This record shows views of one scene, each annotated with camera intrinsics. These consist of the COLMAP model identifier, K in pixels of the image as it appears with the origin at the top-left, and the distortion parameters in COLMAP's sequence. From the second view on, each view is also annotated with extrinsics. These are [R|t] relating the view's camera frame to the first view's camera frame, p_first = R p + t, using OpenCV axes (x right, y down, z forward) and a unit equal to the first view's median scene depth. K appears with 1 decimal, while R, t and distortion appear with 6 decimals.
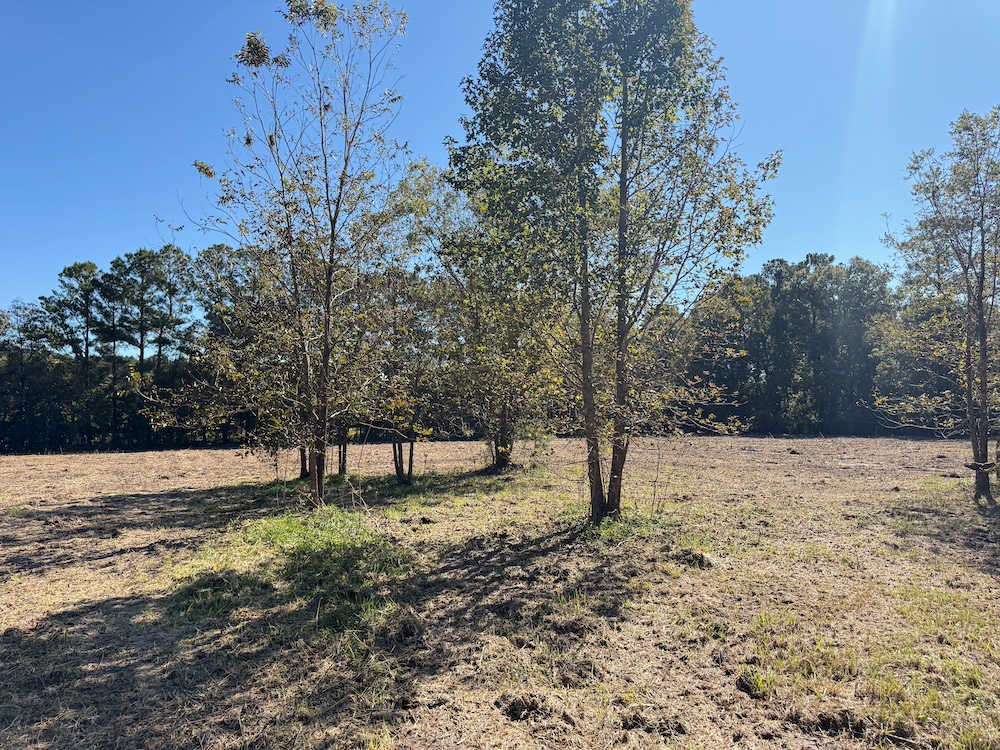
lens RADIAL K [[677.9, 0, 500.0], [0, 677.9, 375.0], [0, 0, 1]] dist [0.029612, -0.048383]
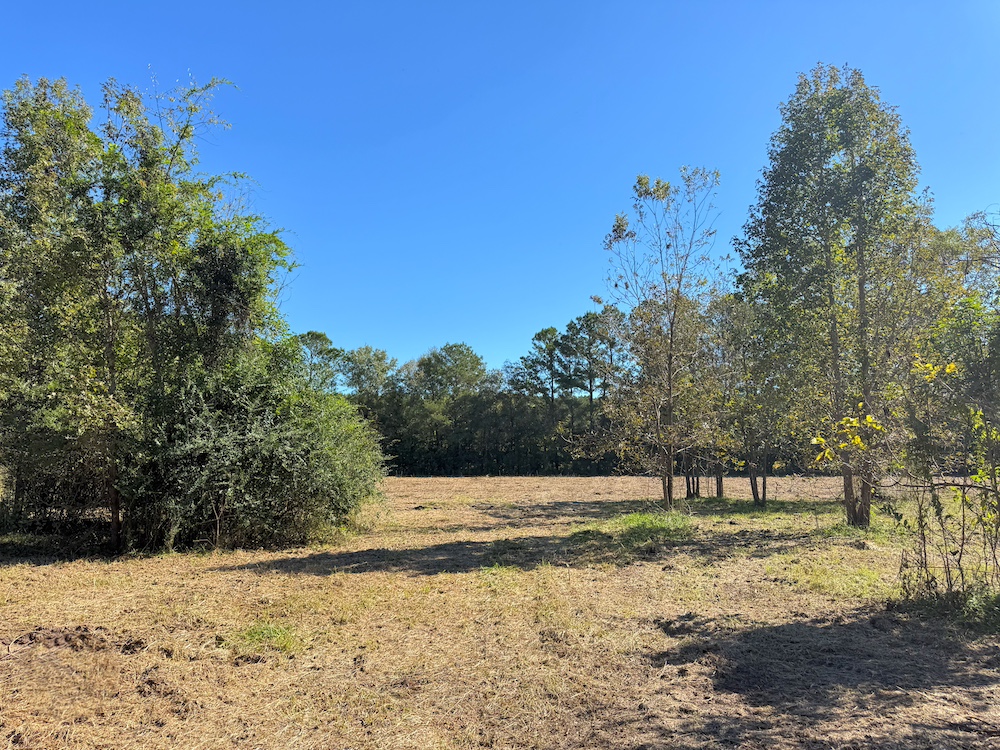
lens RADIAL K [[677.9, 0, 500.0], [0, 677.9, 375.0], [0, 0, 1]] dist [0.029612, -0.048383]
pose [[0.807024, -0.057757, -0.587688, 0.065980], [0.030584, 0.997958, -0.056079, -0.007217], [0.589727, 0.027283, 0.807142, -0.090366]]
